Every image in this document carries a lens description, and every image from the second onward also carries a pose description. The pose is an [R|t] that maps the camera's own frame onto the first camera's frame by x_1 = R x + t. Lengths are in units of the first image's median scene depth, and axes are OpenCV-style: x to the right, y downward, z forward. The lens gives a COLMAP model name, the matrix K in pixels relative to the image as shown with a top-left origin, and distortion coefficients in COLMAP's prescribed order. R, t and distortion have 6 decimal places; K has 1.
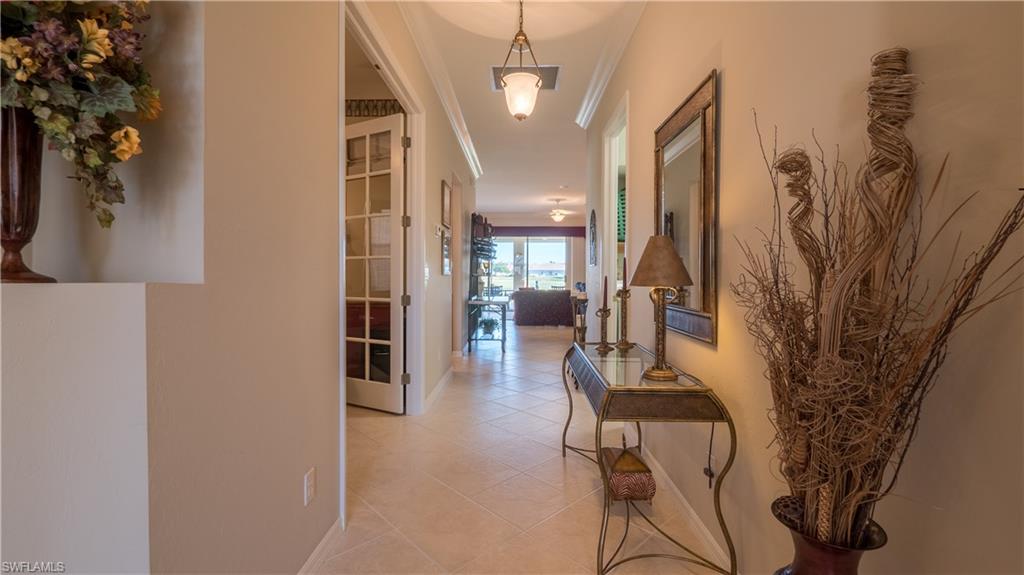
lens RADIAL K [[430.2, 0, 510.6], [0, 430.2, 279.3], [0, 0, 1]] dist [-0.005971, 0.000604]
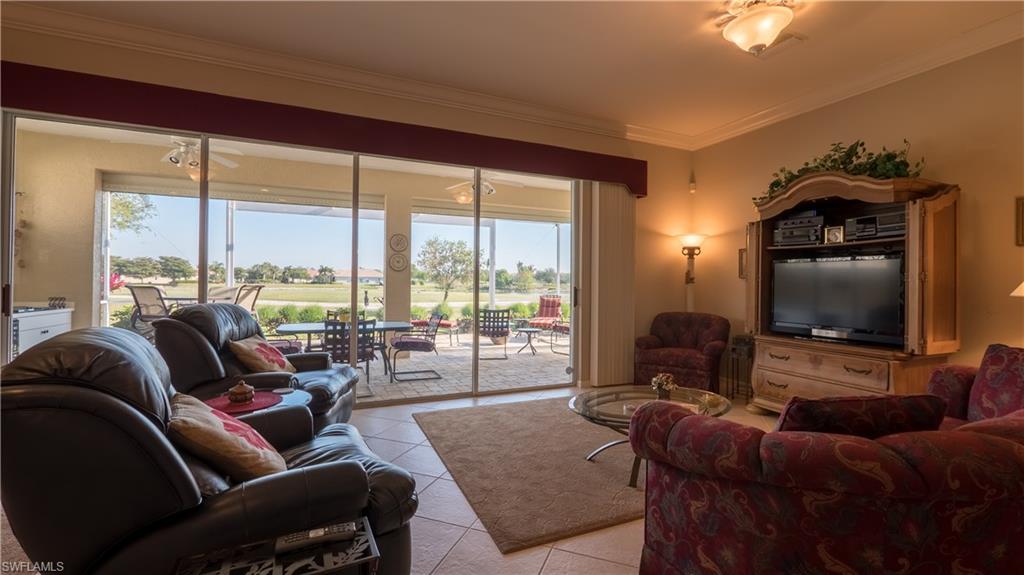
lens RADIAL K [[430.2, 0, 509.7], [0, 430.2, 280.2], [0, 0, 1]] dist [-0.005971, 0.000604]
pose [[0.907066, 0.006454, 0.420938, -0.156243], [-0.000202, 0.999889, -0.014895, -0.028753], [-0.420988, 0.013426, 0.906967, 2.111479]]
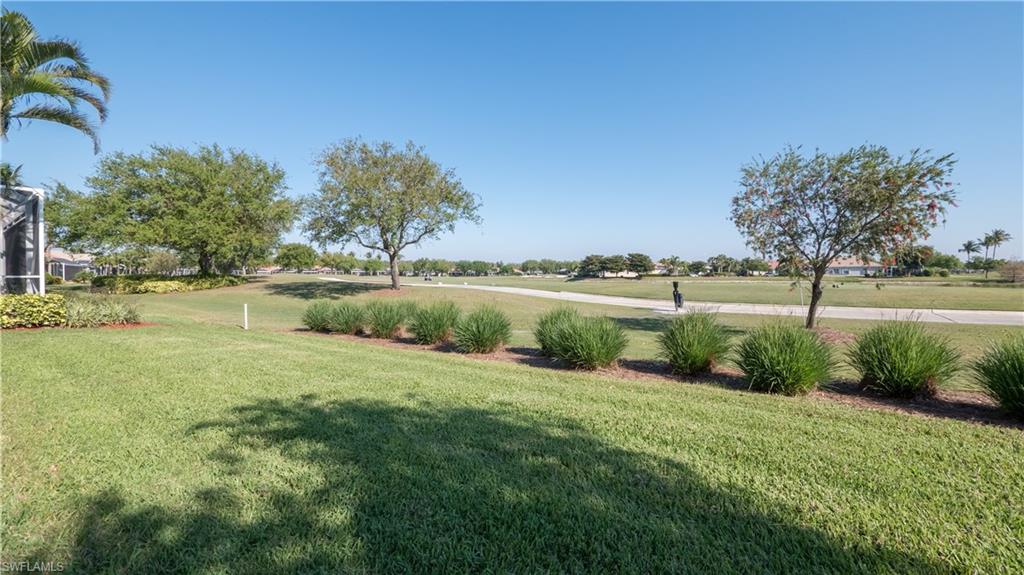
lens RADIAL K [[430.2, 0, 504.8], [0, 430.2, 284.5], [0, 0, 1]] dist [-0.005971, 0.000604]
pose [[0.833510, 0.004139, -0.552489, 1.126320], [0.001400, 0.999953, 0.009604, 0.012208], [0.552503, -0.008778, 0.833465, 4.394126]]
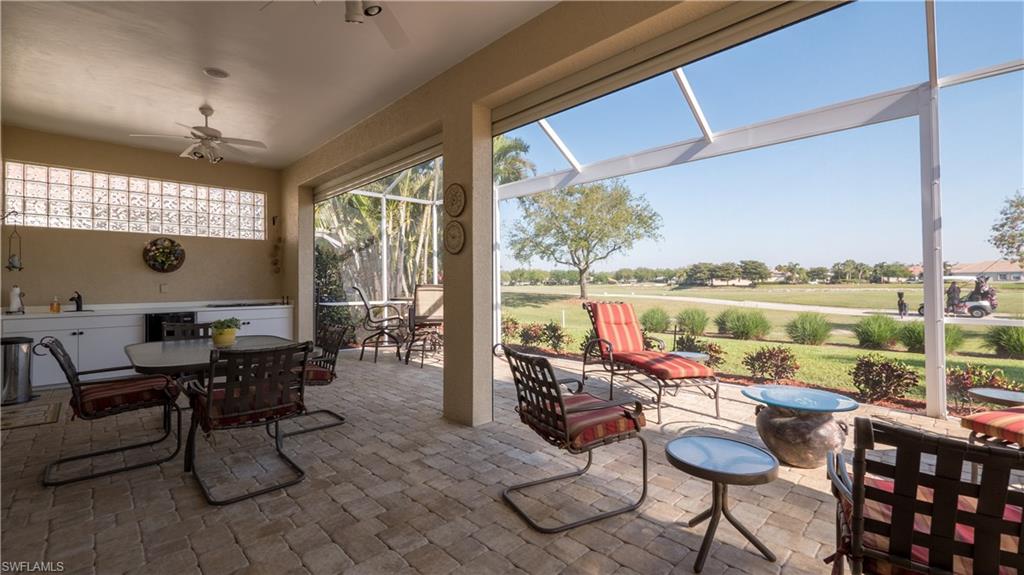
lens RADIAL K [[430.2, 0, 508.4], [0, 430.2, 283.1], [0, 0, 1]] dist [-0.005971, 0.000604]
pose [[0.714452, -0.014622, -0.699532, 0.613049], [0.005922, 0.999872, -0.014851, -0.017791], [0.699659, 0.006468, 0.714447, 2.969522]]
